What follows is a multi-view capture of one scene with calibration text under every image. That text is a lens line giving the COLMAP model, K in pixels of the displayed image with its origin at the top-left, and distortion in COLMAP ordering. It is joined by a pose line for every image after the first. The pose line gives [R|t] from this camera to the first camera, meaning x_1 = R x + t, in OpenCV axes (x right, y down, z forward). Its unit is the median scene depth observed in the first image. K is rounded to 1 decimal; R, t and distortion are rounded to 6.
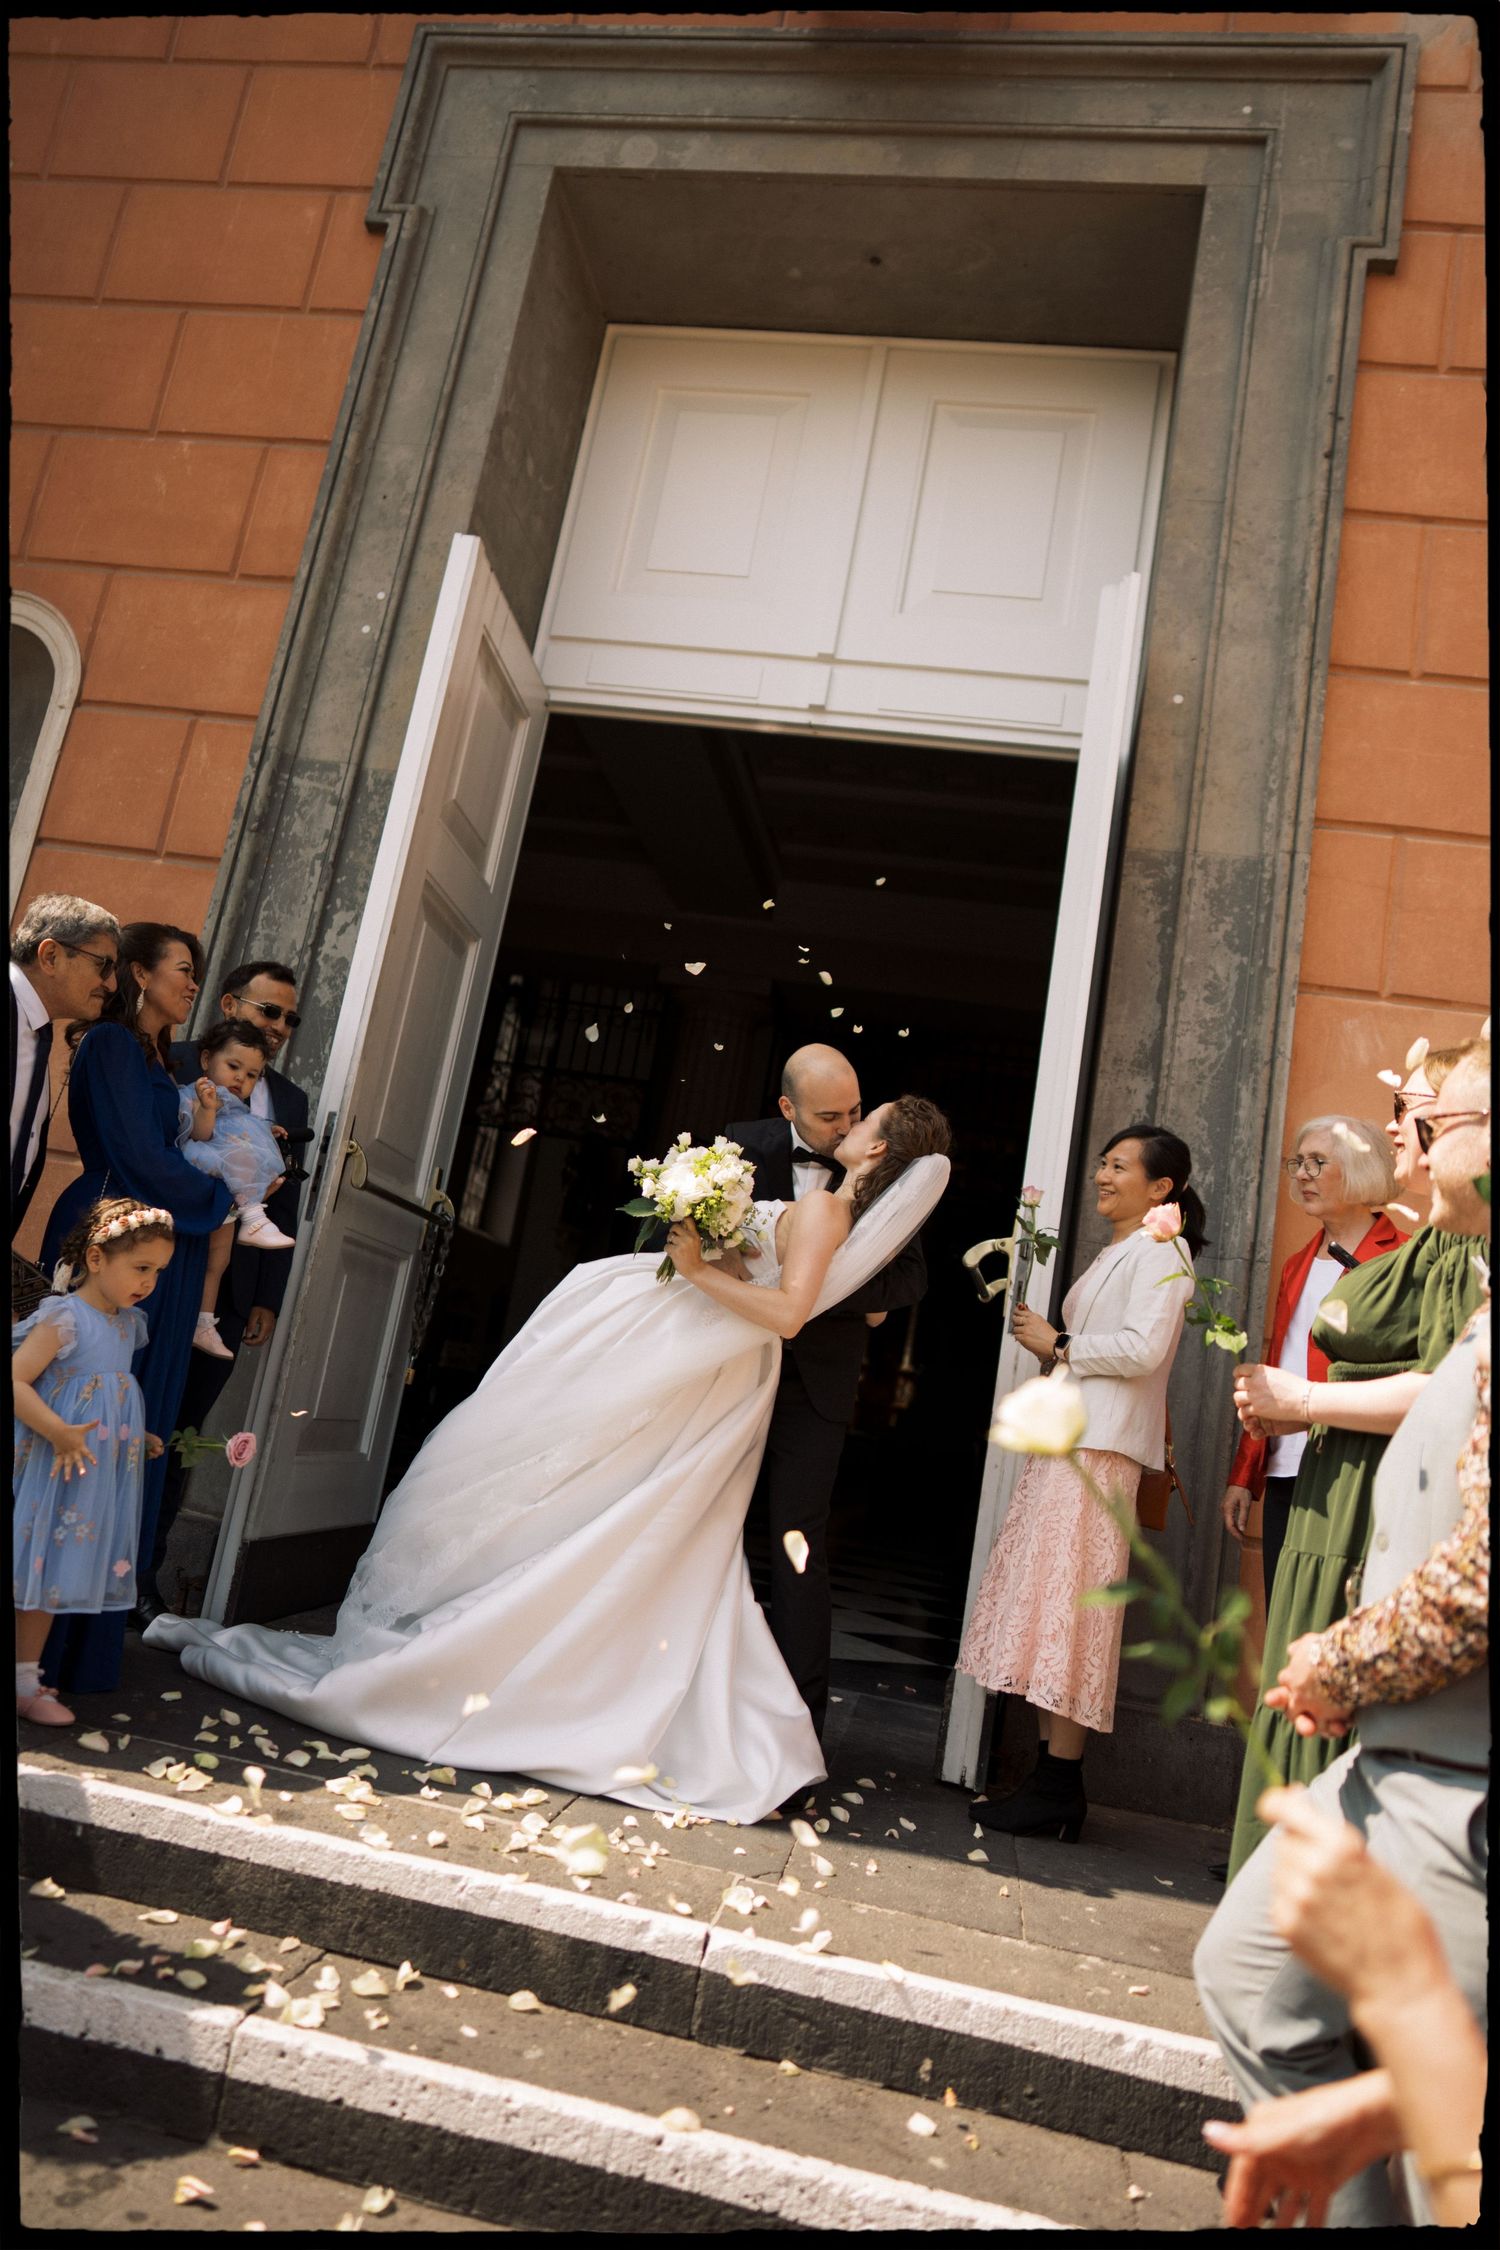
lens RADIAL K [[1458.2, 0, 750.0], [0, 1458.2, 1125.0], [0, 0, 1]] dist [-0.035546, 0.040654]
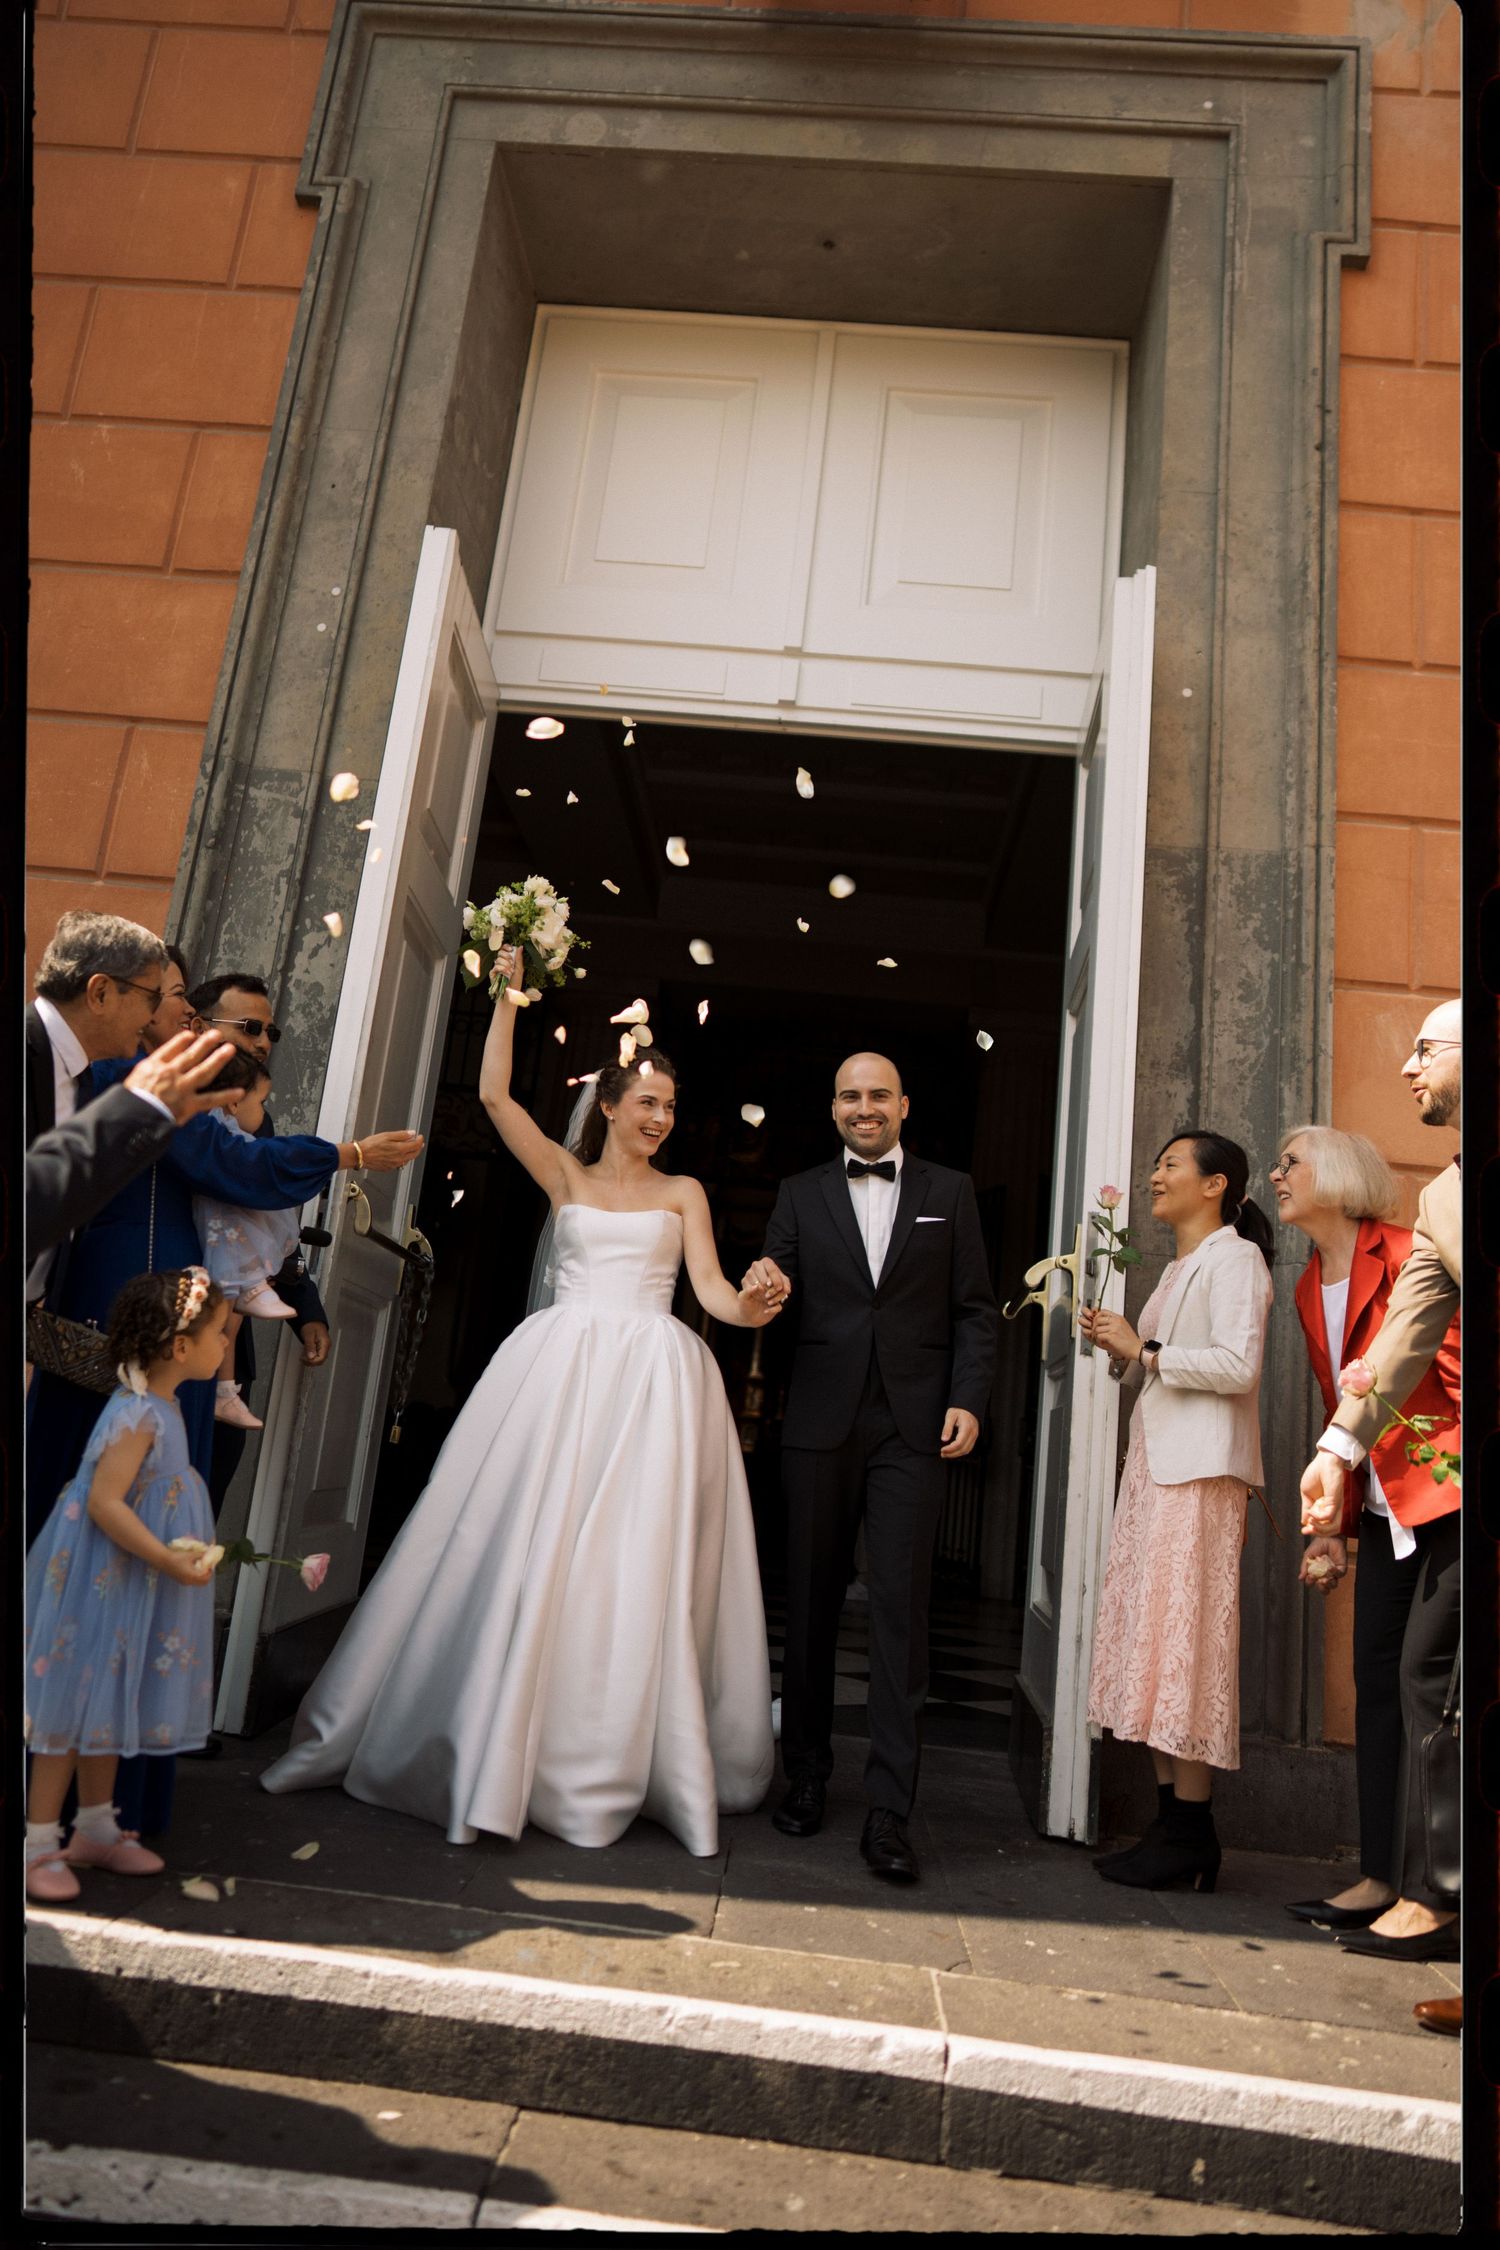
lens RADIAL K [[1526.1, 0, 747.2], [0, 1526.1, 1080.1], [0, 0, 1]] dist [-0.036655, 0.042750]
pose [[0.993766, -0.039260, 0.104343, -0.113124], [0.042299, 0.998738, -0.027071, -0.016154], [-0.103149, 0.031316, 0.994173, 0.017725]]
